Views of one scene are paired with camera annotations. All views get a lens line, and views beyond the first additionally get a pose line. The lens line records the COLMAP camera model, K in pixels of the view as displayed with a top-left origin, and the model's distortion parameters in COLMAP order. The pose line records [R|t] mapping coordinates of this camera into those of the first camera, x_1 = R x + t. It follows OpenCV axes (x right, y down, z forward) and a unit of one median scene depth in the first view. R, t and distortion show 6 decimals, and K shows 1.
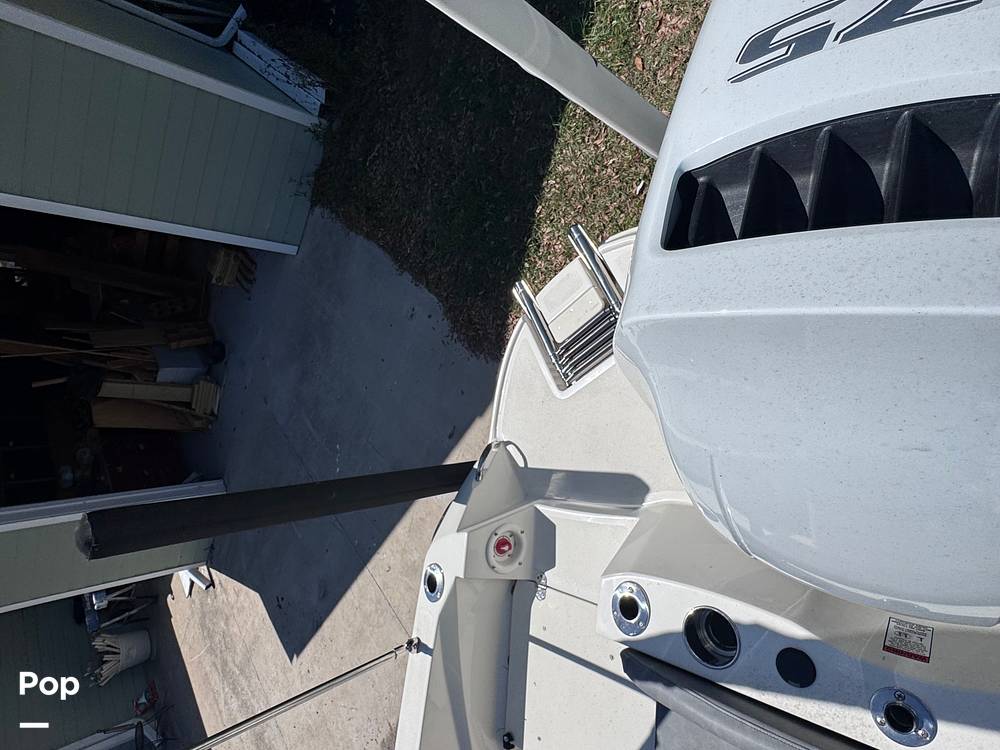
lens RADIAL K [[403.1, 0, 500.1], [0, 403.1, 446.6], [0, 0, 1]] dist [-0.002295, -0.000153]
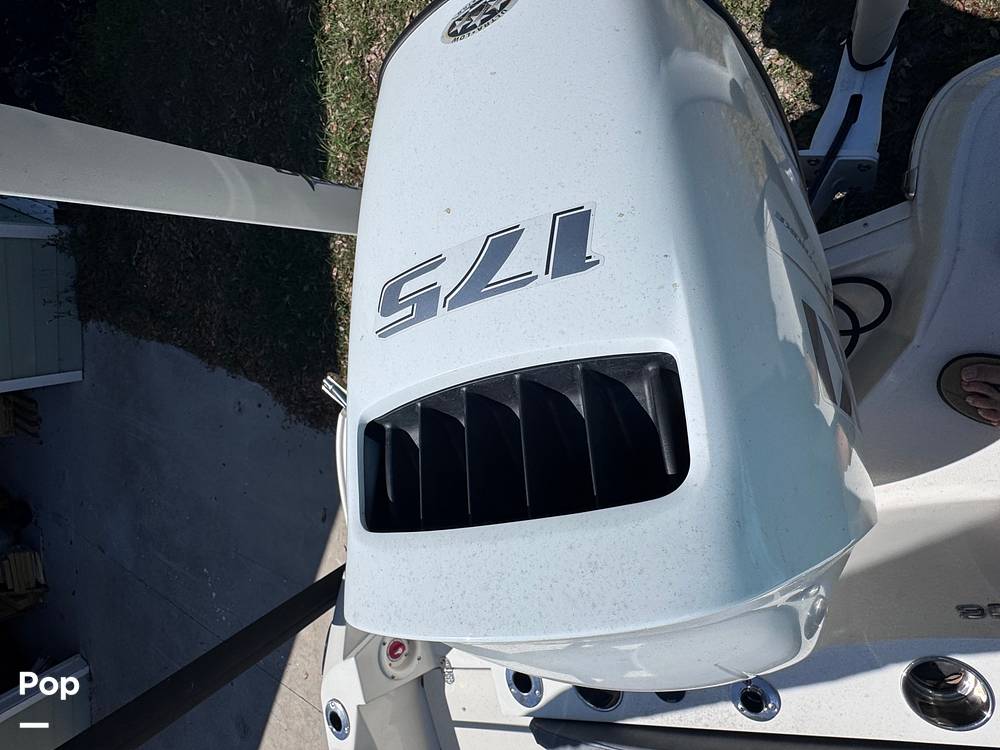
lens RADIAL K [[401.6, 0, 500.0], [0, 401.6, 375.0], [0, 0, 1]] dist [-0.001487, 0.000049]
pose [[0.926455, -0.327070, 0.186298, 0.198421], [0.330405, 0.943739, 0.013756, -0.223803], [-0.180316, 0.048810, 0.982397, -0.023758]]
